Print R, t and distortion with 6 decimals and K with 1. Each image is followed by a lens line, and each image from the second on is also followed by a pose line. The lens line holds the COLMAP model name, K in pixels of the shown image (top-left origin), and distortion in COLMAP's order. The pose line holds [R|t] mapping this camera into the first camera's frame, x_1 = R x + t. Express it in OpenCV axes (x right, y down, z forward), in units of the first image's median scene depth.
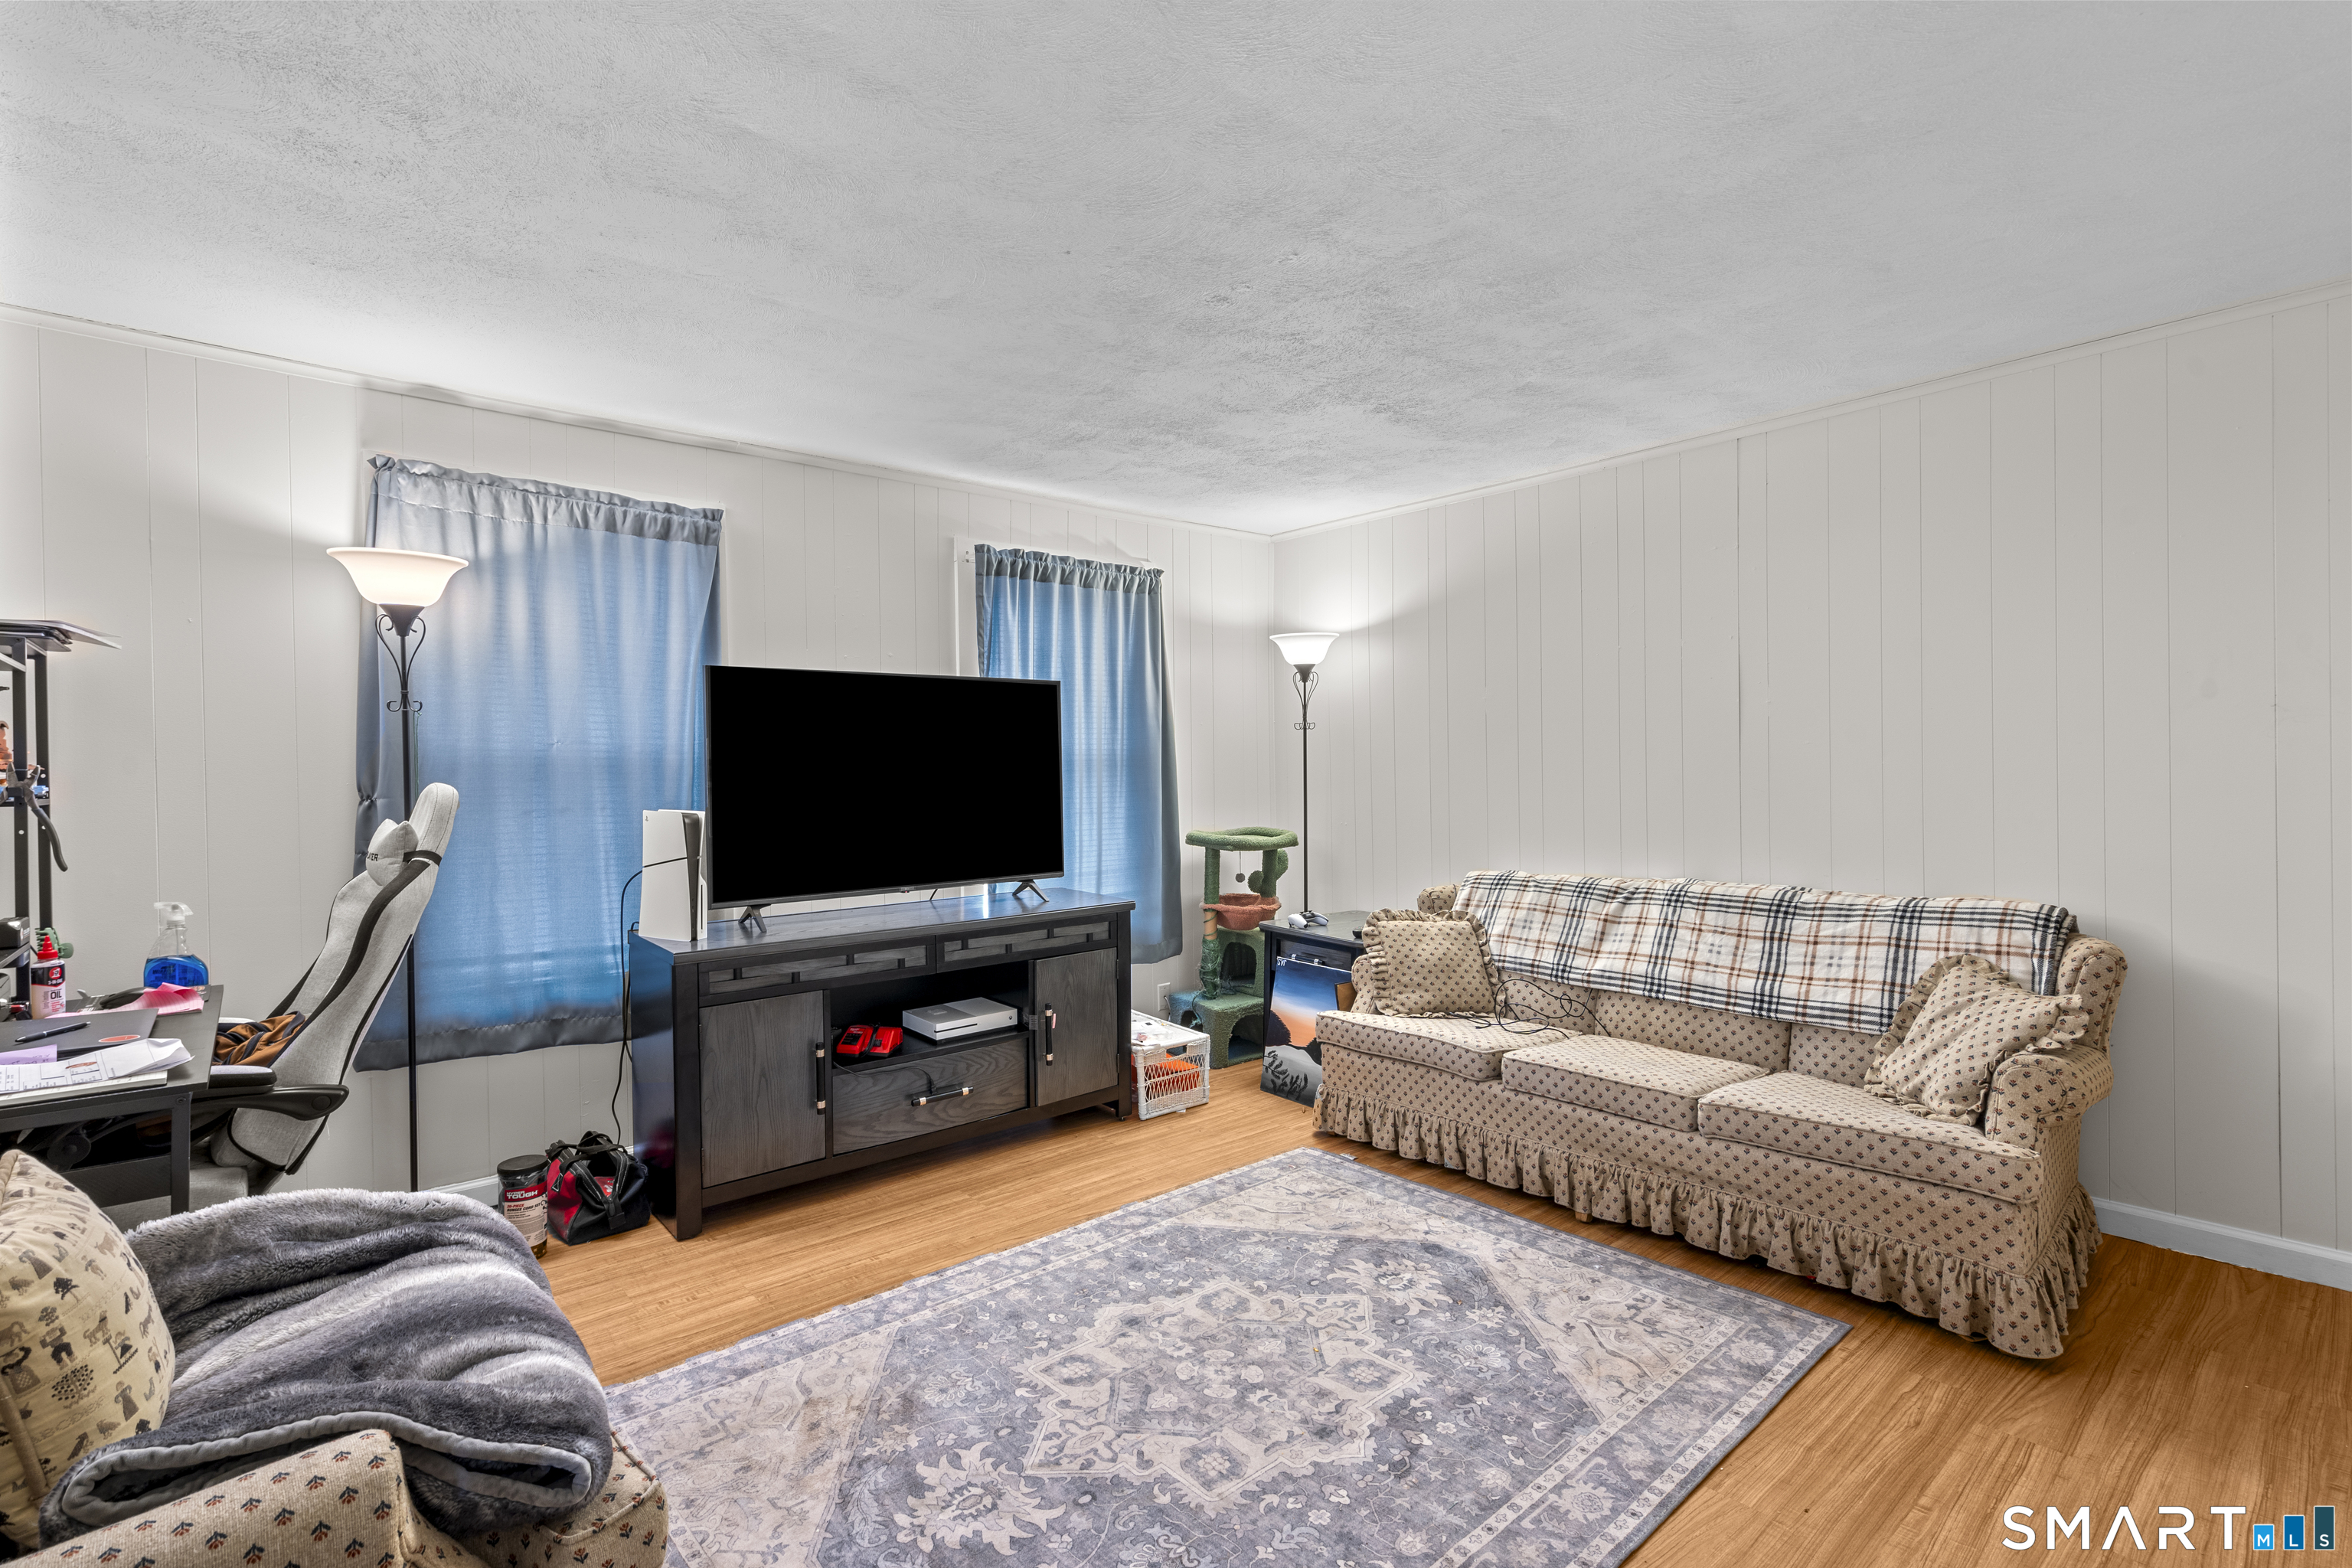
lens RADIAL K [[1080.7, 0, 1176.9], [0, 1080.7, 777.2], [0, 0, 1]] dist [-0.002252, -0.000209]
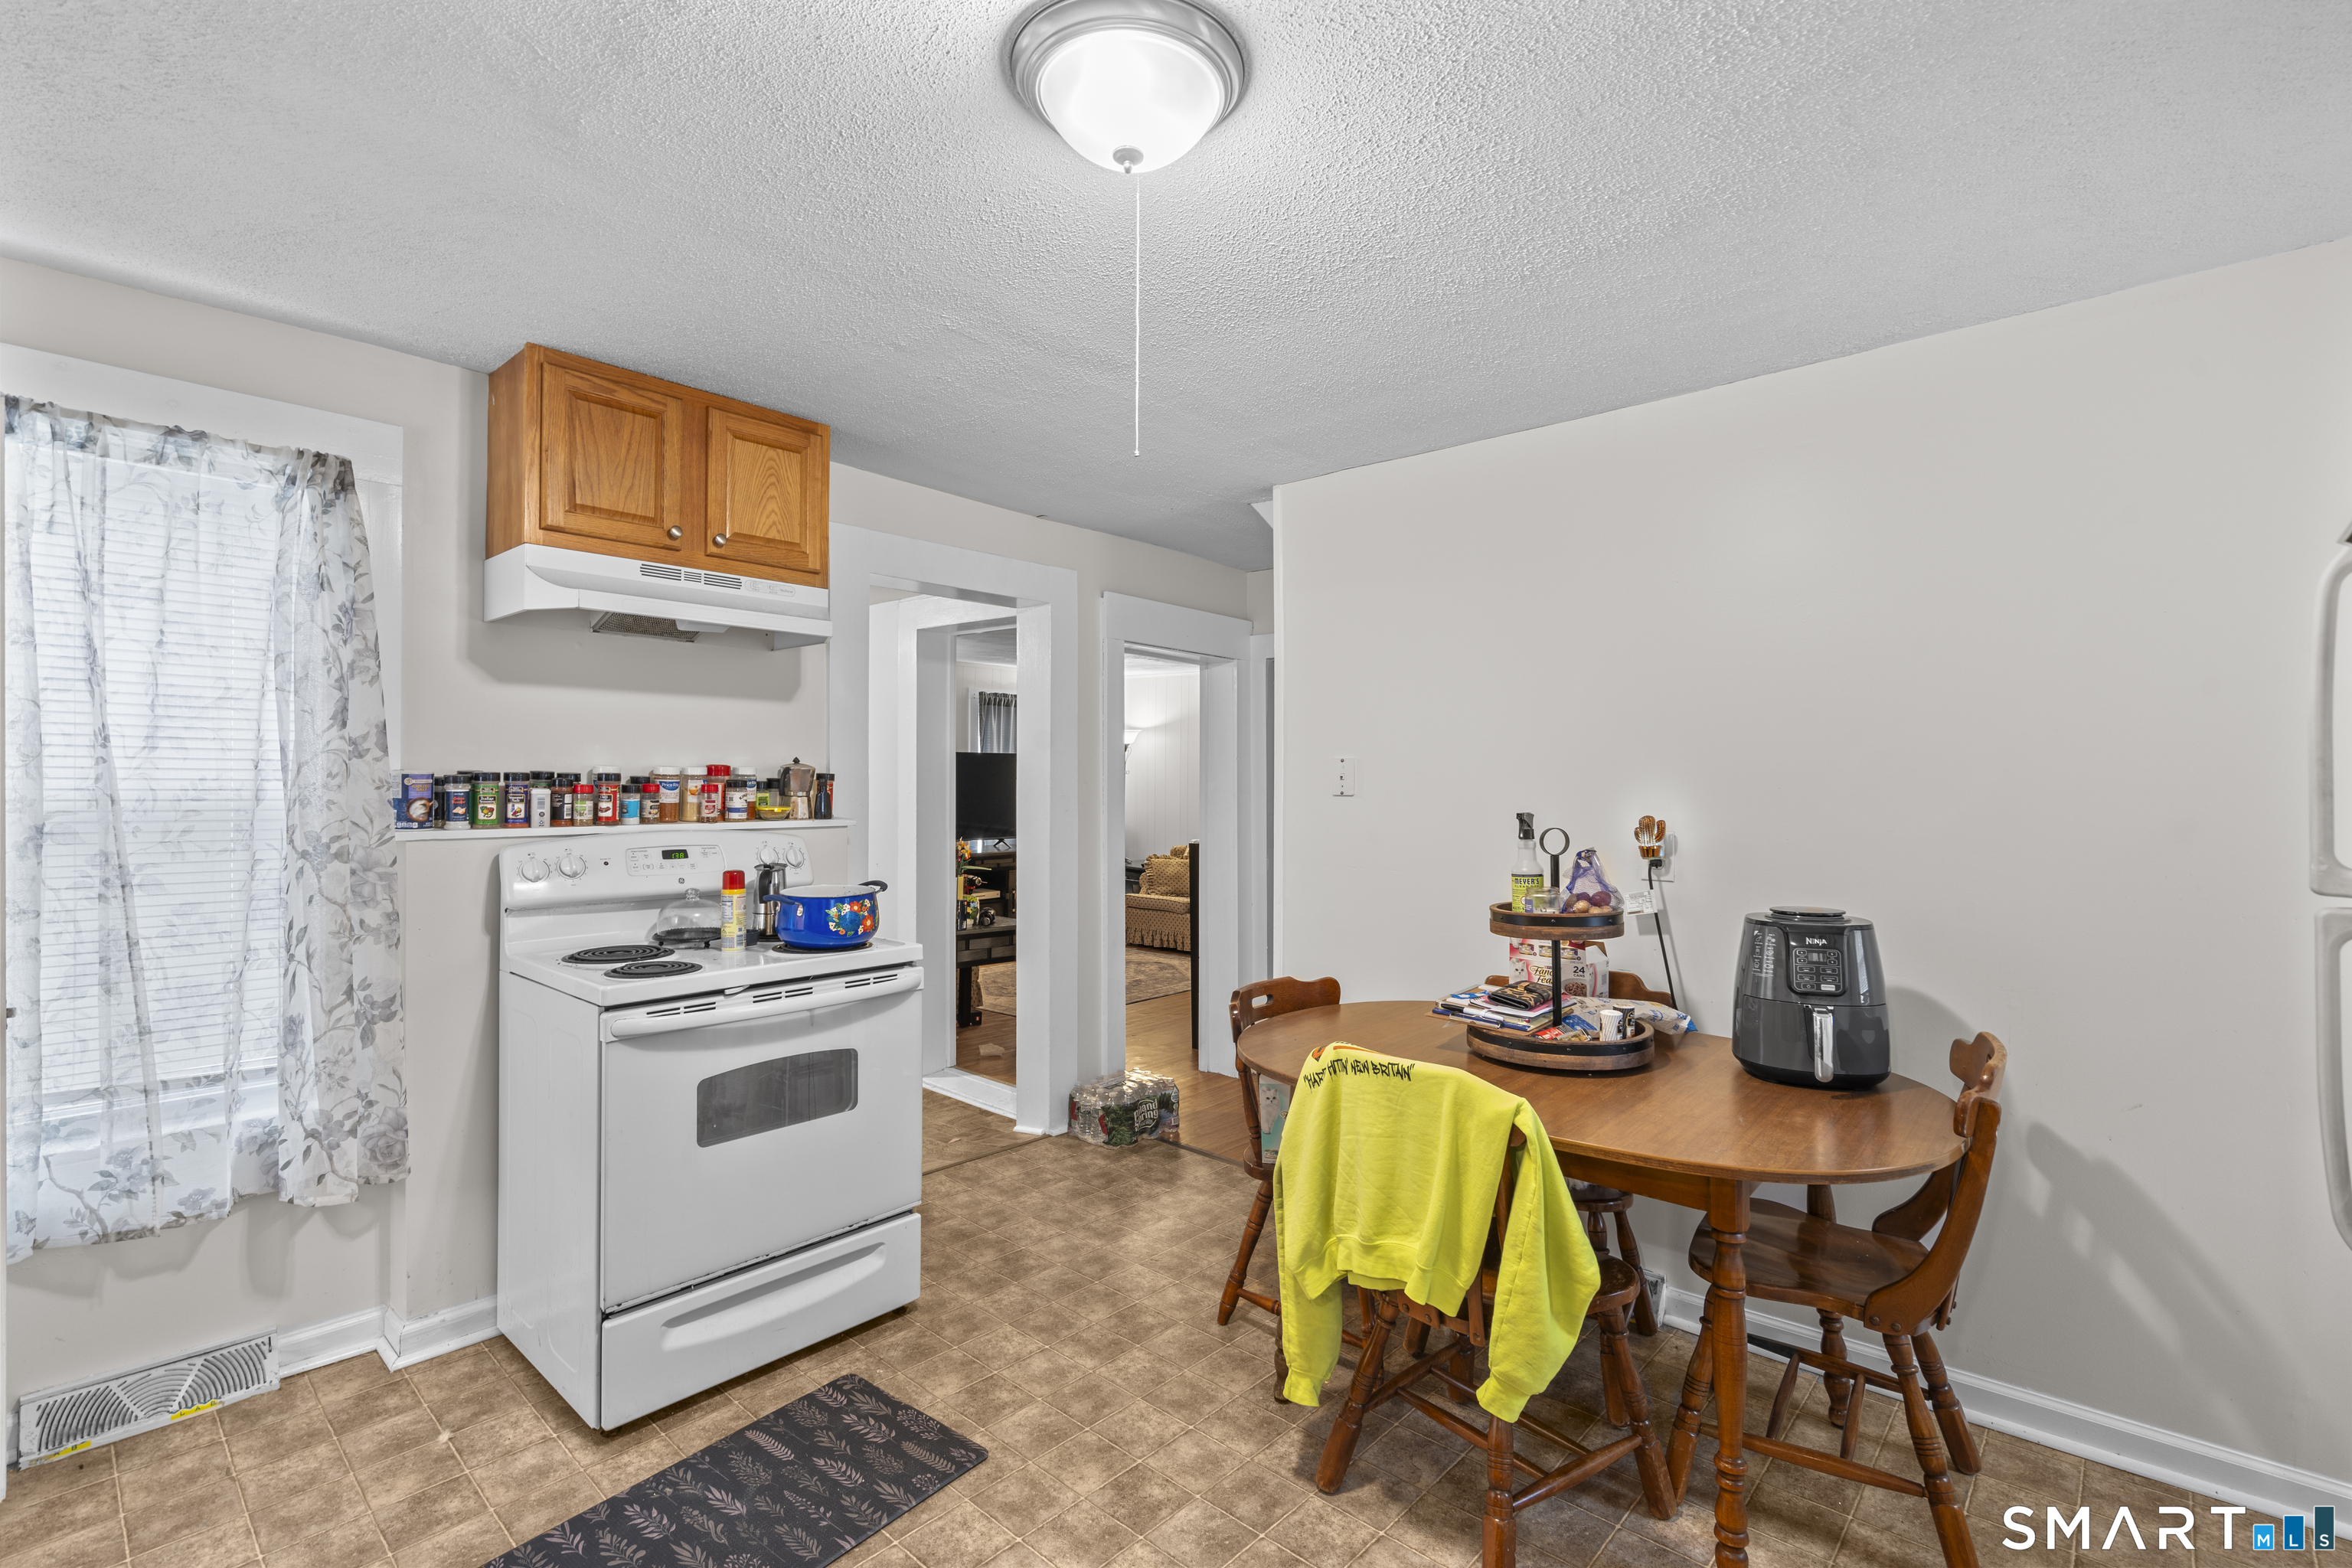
lens RADIAL K [[1080.7, 0, 1177.1], [0, 1080.7, 785.7], [0, 0, 1]] dist [-0.002252, -0.000209]
pose [[0.990088, 0.022559, 0.138624, -0.088180], [-0.020810, 0.999685, -0.014049, 0.006182], [-0.138897, 0.011025, 0.990245, -1.347673]]
